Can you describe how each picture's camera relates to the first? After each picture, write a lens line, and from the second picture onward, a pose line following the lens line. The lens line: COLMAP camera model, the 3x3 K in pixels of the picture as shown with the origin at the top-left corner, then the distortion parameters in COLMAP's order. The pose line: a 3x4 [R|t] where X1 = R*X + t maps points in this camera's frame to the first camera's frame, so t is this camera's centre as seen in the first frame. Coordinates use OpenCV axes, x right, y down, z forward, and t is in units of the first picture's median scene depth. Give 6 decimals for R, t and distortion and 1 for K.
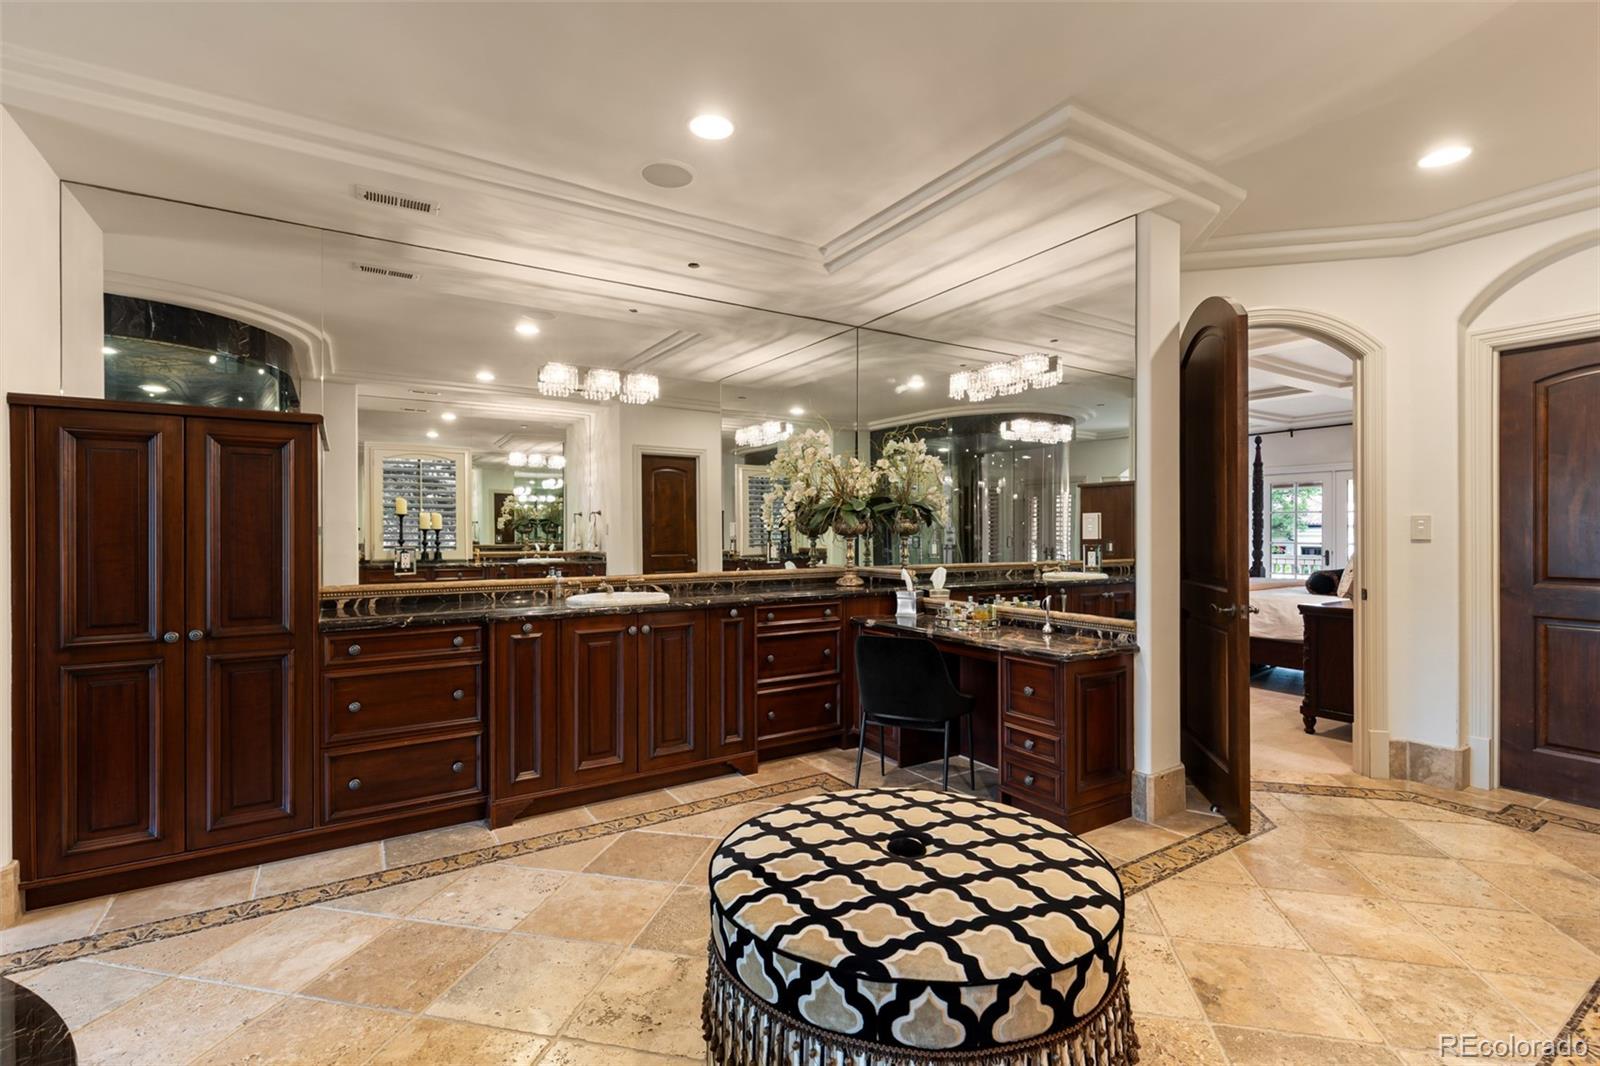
lens RADIAL K [[723.2, 0, 793.4], [0, 723.2, 535.1], [0, 0, 1]] dist [-0.001523, -0.001027]
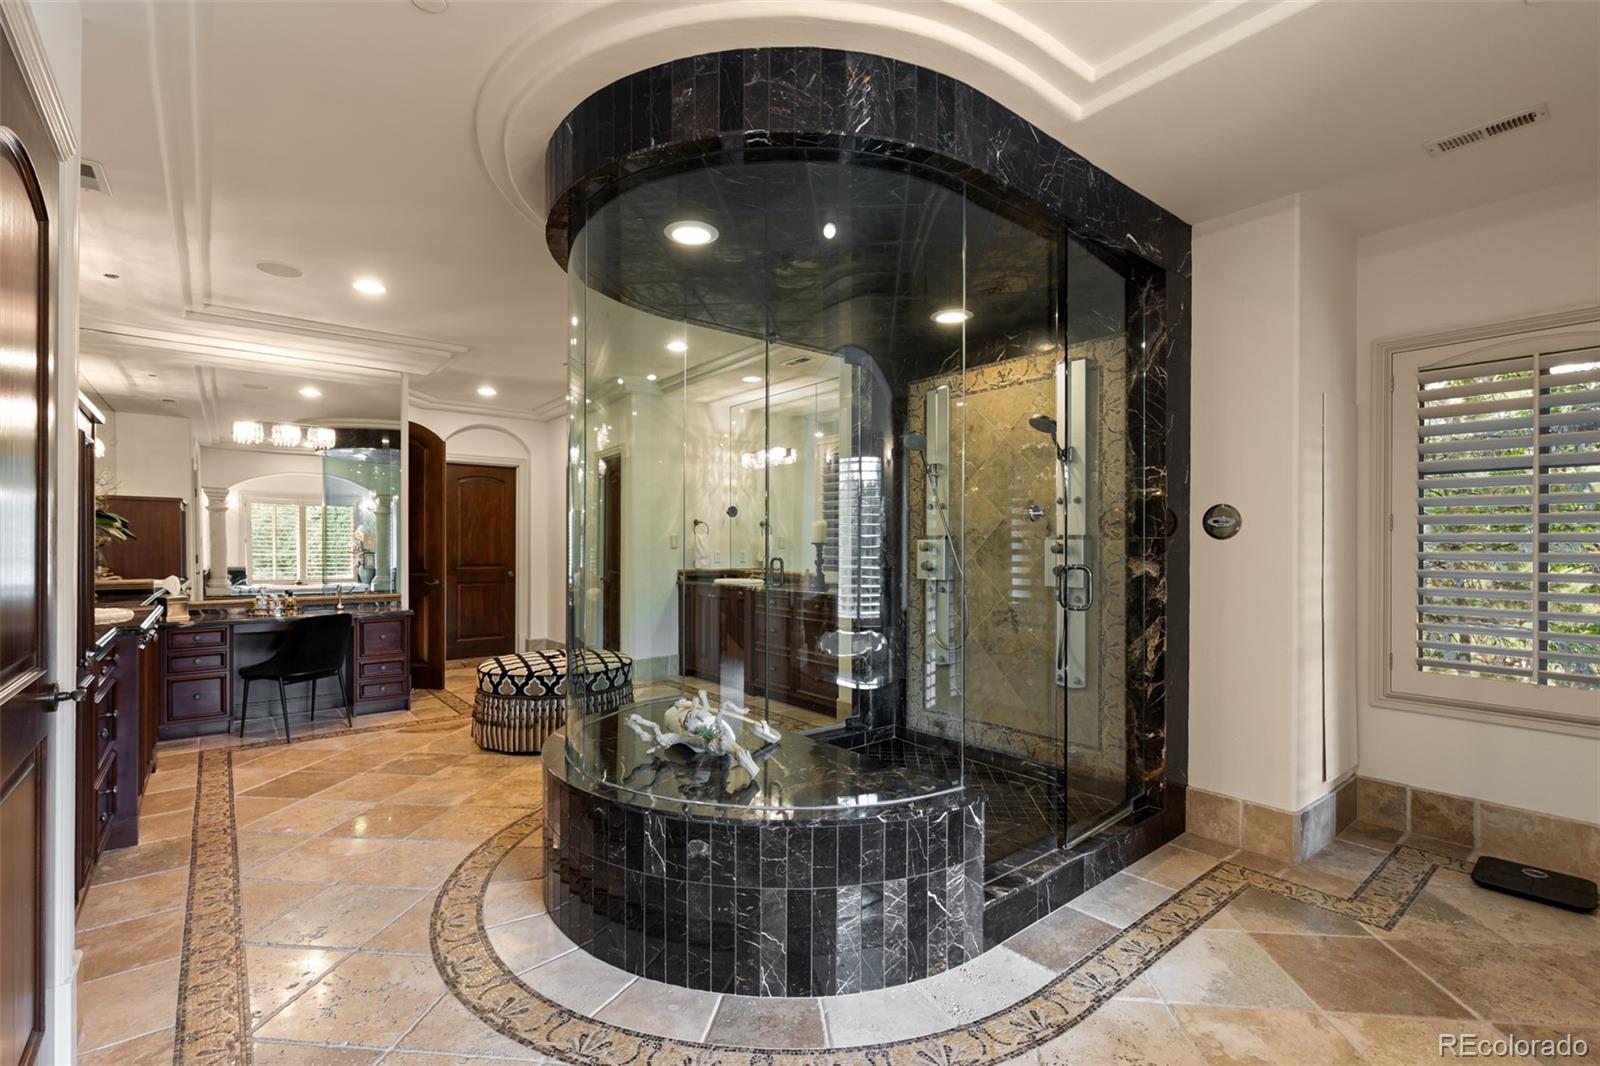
lens RADIAL K [[723.2, 0, 793.4], [0, 723.2, 535.1], [0, 0, 1]] dist [-0.001523, -0.001027]
pose [[-0.106507, 0.019300, 0.994125, -2.090103], [-0.003312, 0.999799, -0.019765, 0.003614], [-0.994306, -0.005398, -0.106422, 0.290868]]
